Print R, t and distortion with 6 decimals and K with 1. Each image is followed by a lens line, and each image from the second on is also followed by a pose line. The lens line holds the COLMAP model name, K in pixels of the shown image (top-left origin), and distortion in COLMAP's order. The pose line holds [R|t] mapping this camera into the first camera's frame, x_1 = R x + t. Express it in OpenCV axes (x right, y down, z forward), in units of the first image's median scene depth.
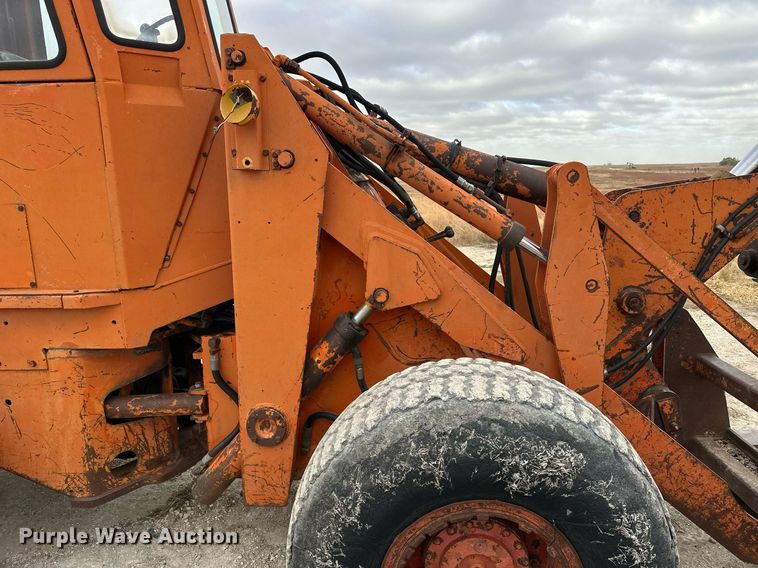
lens RADIAL K [[531.7, 0, 379.6], [0, 531.7, 272.5], [0, 0, 1]] dist [0.054757, -0.072164]
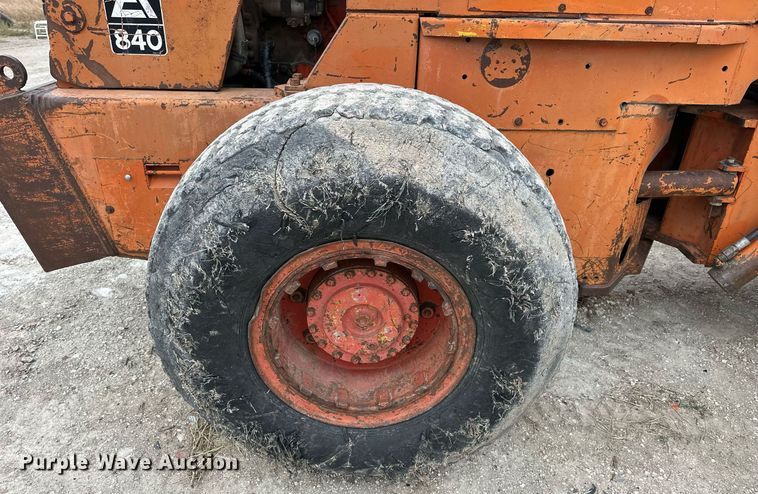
lens RADIAL K [[556.1, 0, 378.5], [0, 556.1, 281.9], [0, 0, 1]] dist [0.002293, 0.000097]
pose [[0.998337, 0.007201, 0.057189, -1.447944], [-0.024360, 0.951915, 0.305393, 0.212180], [-0.052240, -0.306278, 0.950508, 0.212626]]
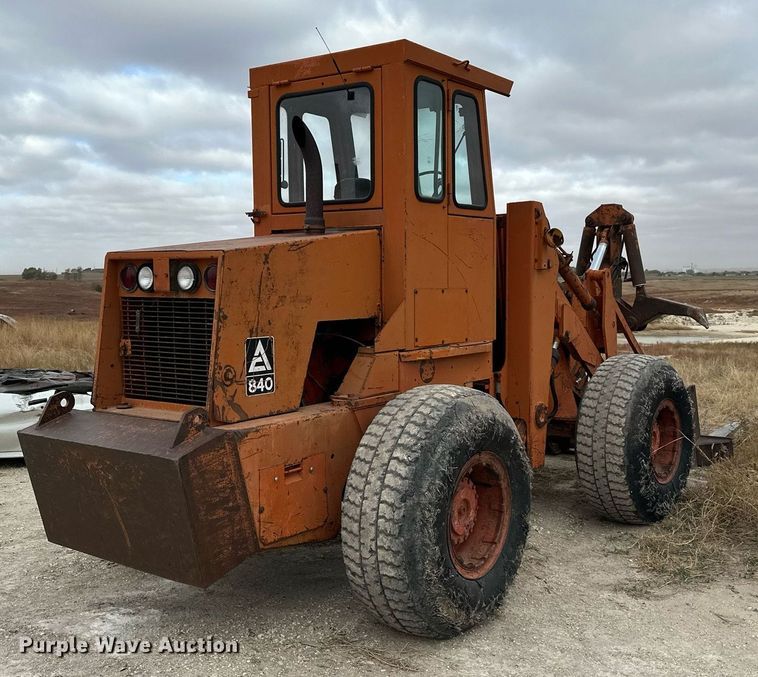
lens RADIAL K [[826.5, 0, 421.5], [0, 826.5, 327.8], [0, 0, 1]] dist [0.156844, -0.226239]
pose [[0.556568, -0.034773, 0.830074, -3.653999], [0.155924, 0.985742, -0.063253, 0.162970], [-0.816039, 0.164633, 0.554055, -0.298183]]
